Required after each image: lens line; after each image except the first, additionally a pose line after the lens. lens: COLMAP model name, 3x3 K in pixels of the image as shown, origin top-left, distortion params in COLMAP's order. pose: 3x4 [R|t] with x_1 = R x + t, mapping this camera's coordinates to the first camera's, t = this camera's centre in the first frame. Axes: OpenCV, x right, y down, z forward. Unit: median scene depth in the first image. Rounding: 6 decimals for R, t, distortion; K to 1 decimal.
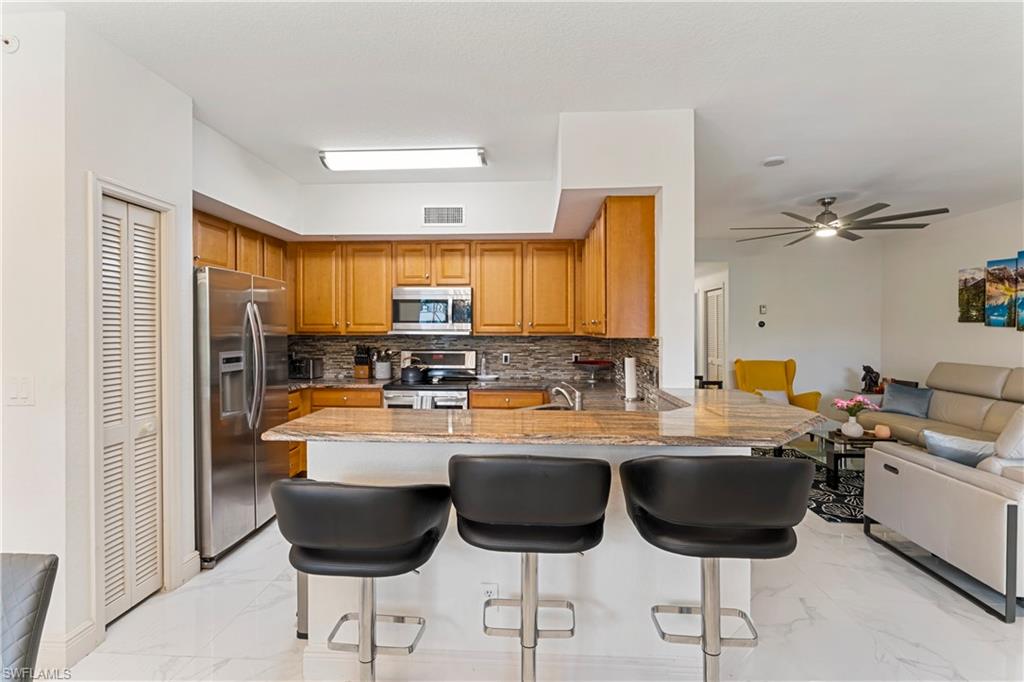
lens RADIAL K [[458.3, 0, 512.2], [0, 458.3, 328.5], [0, 0, 1]] dist [-0.001401, -0.000441]
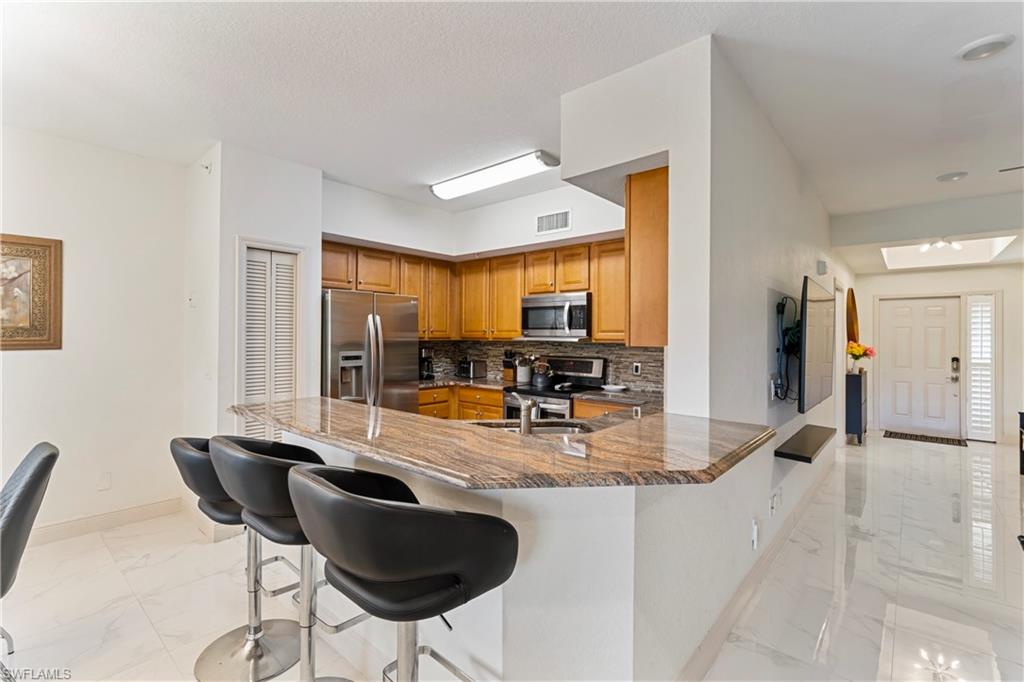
lens RADIAL K [[458.3, 0, 512.2], [0, 458.3, 328.5], [0, 0, 1]] dist [-0.001401, -0.000441]
pose [[0.790836, -0.006022, -0.611998, 0.372242], [-0.003385, 0.999893, -0.014213, 0.000449], [0.612019, 0.013312, 0.790731, 0.150500]]
